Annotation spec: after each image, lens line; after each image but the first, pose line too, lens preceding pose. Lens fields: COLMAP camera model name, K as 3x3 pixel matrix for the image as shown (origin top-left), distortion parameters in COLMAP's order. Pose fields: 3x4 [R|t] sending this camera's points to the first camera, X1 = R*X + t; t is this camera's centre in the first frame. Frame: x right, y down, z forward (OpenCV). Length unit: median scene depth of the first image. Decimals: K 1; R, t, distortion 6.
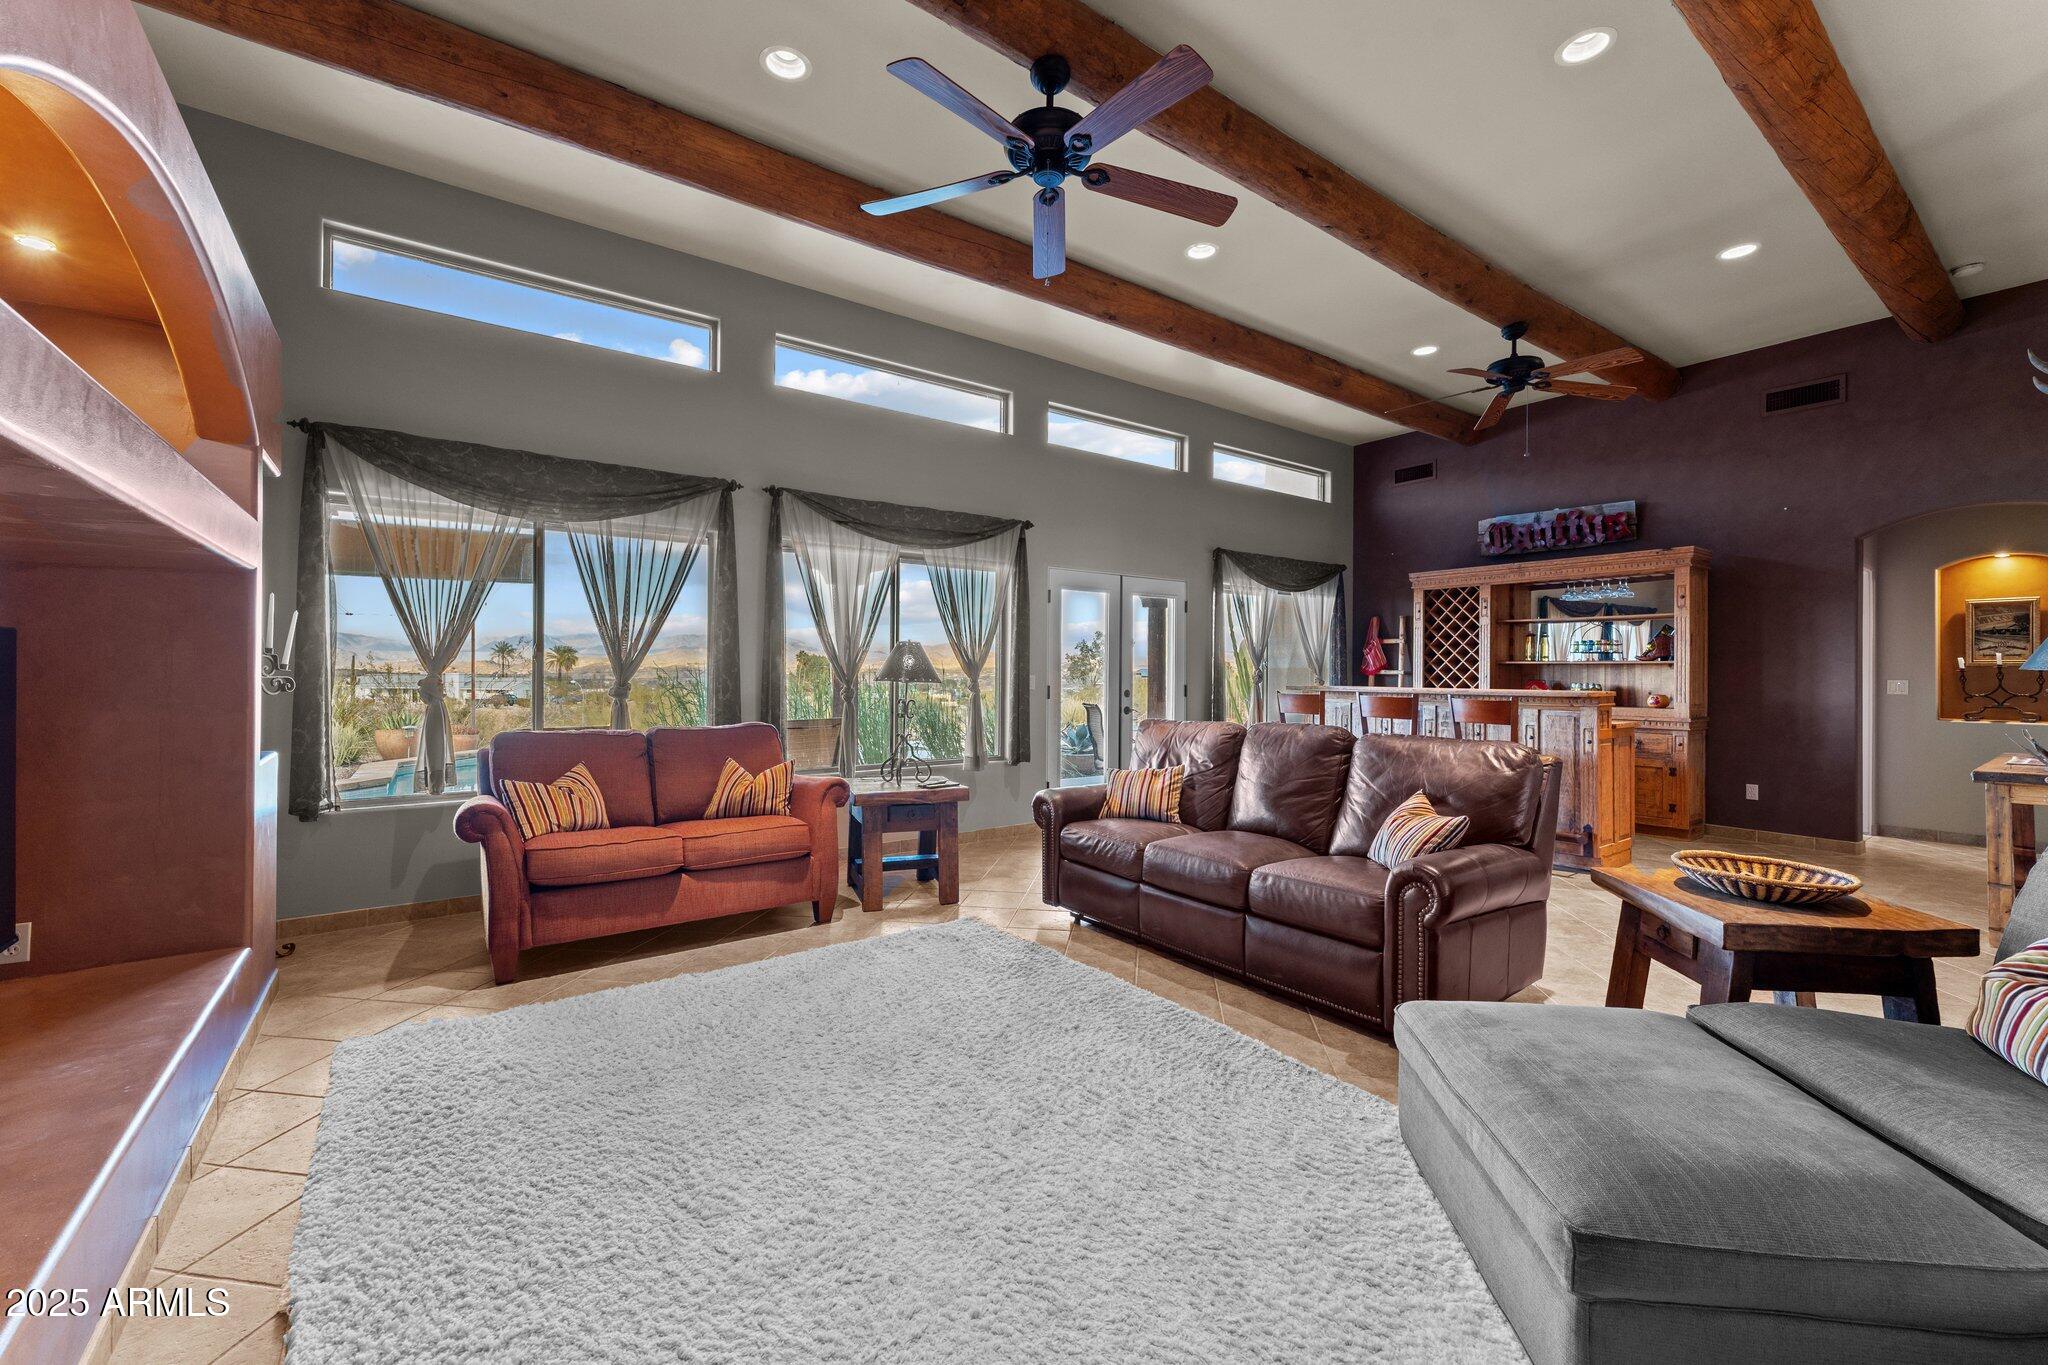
lens RADIAL K [[821.8, 0, 1027.6], [0, 821.8, 668.1], [0, 0, 1]] dist [0.000100, -0.000002]
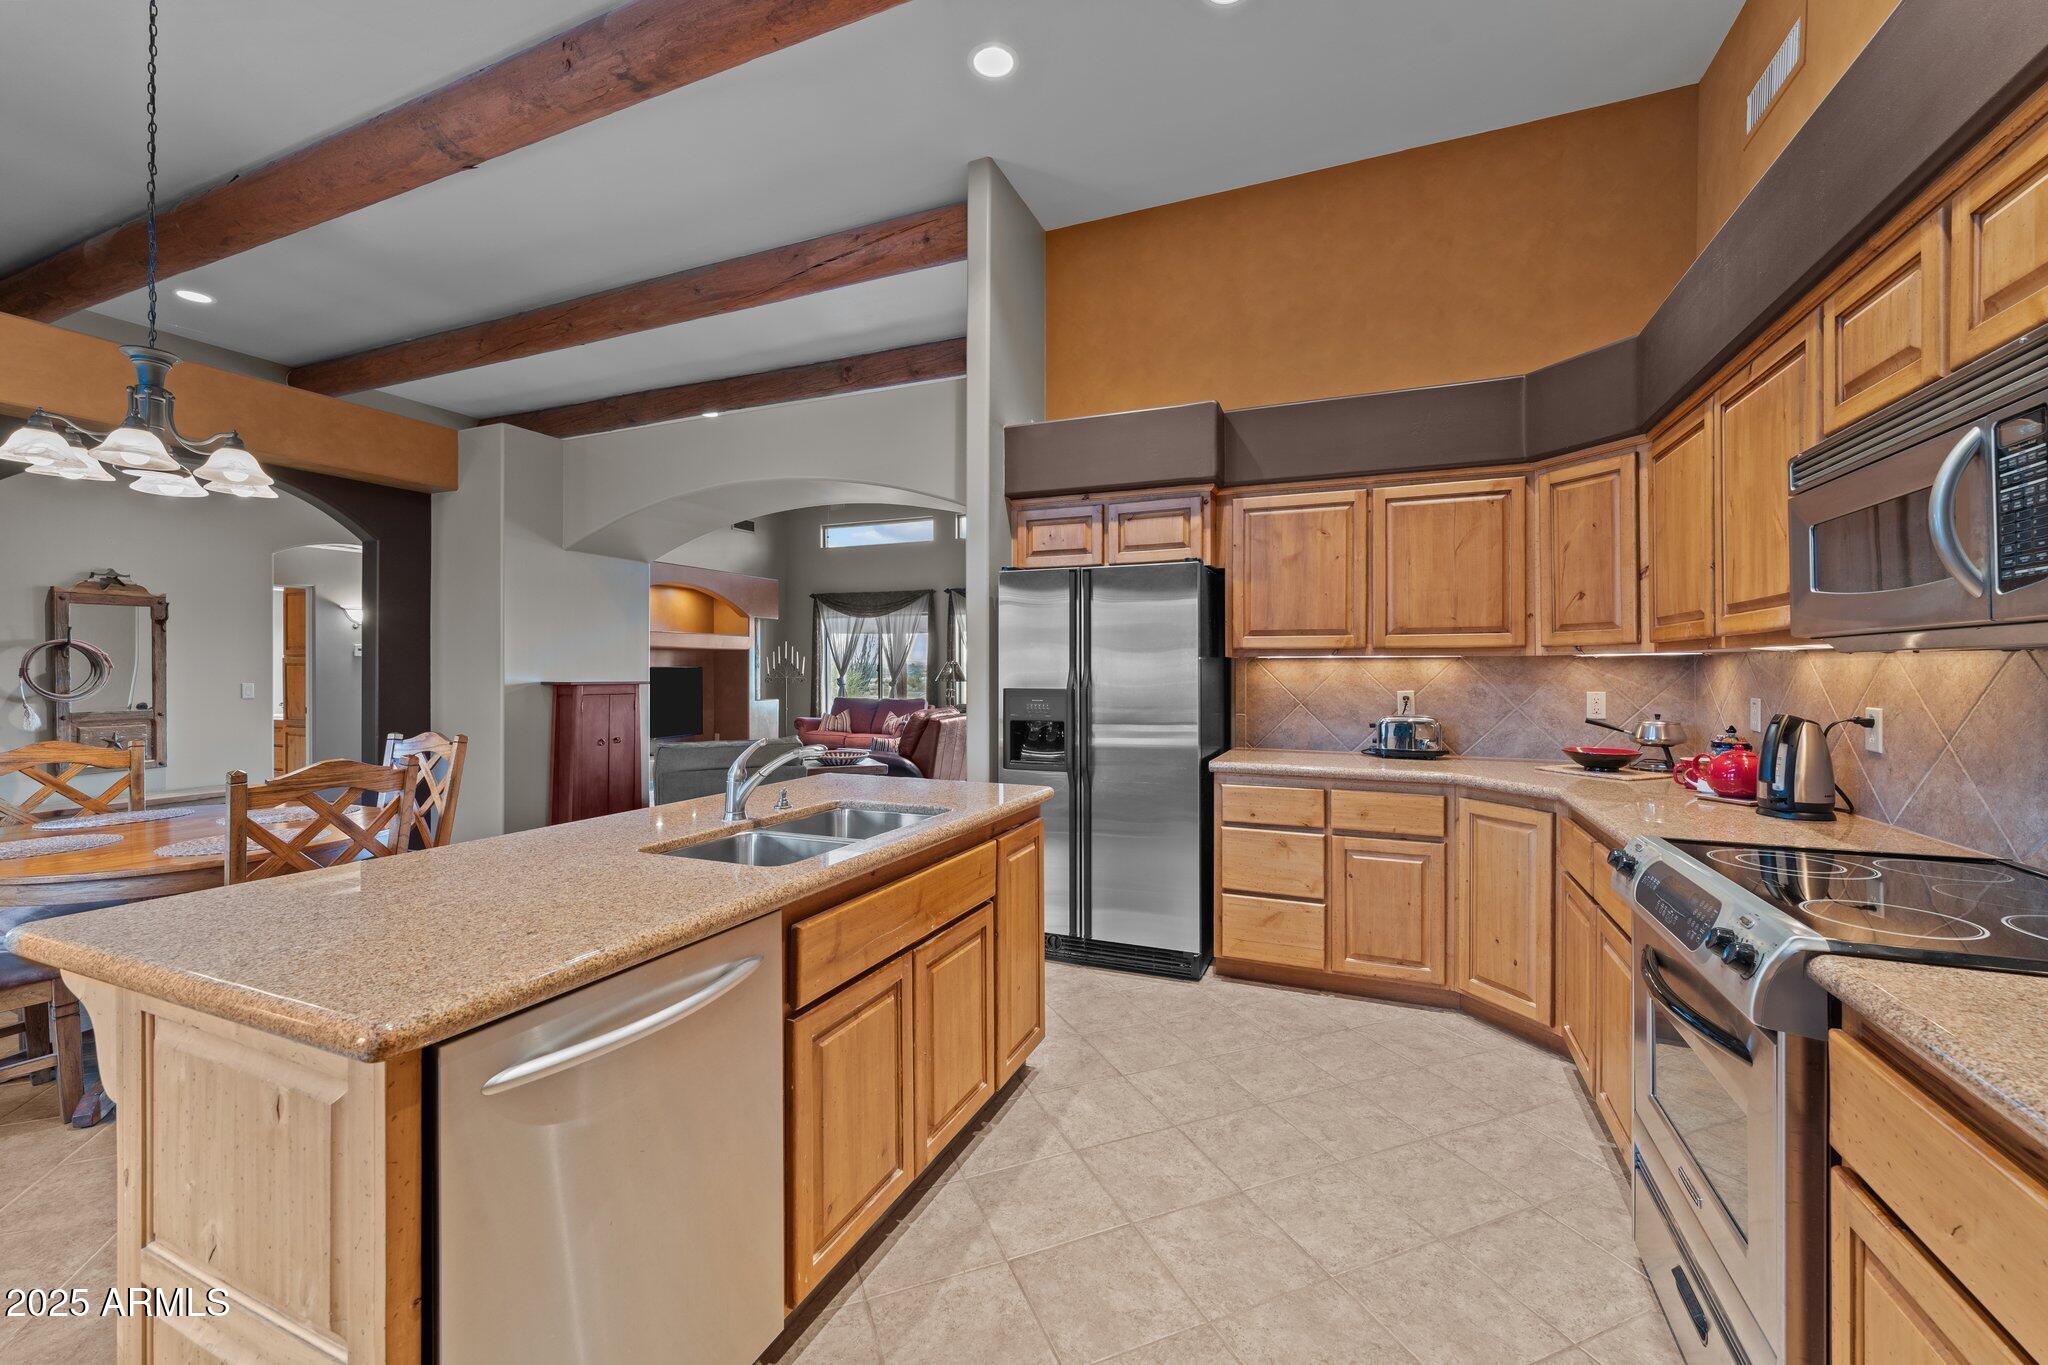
lens RADIAL K [[821.8, 0, 1027.6], [0, 821.8, 668.1], [0, 0, 1]] dist [0.000100, -0.000002]
pose [[0.509671, -0.006580, -0.860344, 1.287771], [0.004393, 0.999978, -0.005046, -0.003213], [0.860358, -0.001208, 0.509689, 0.070654]]
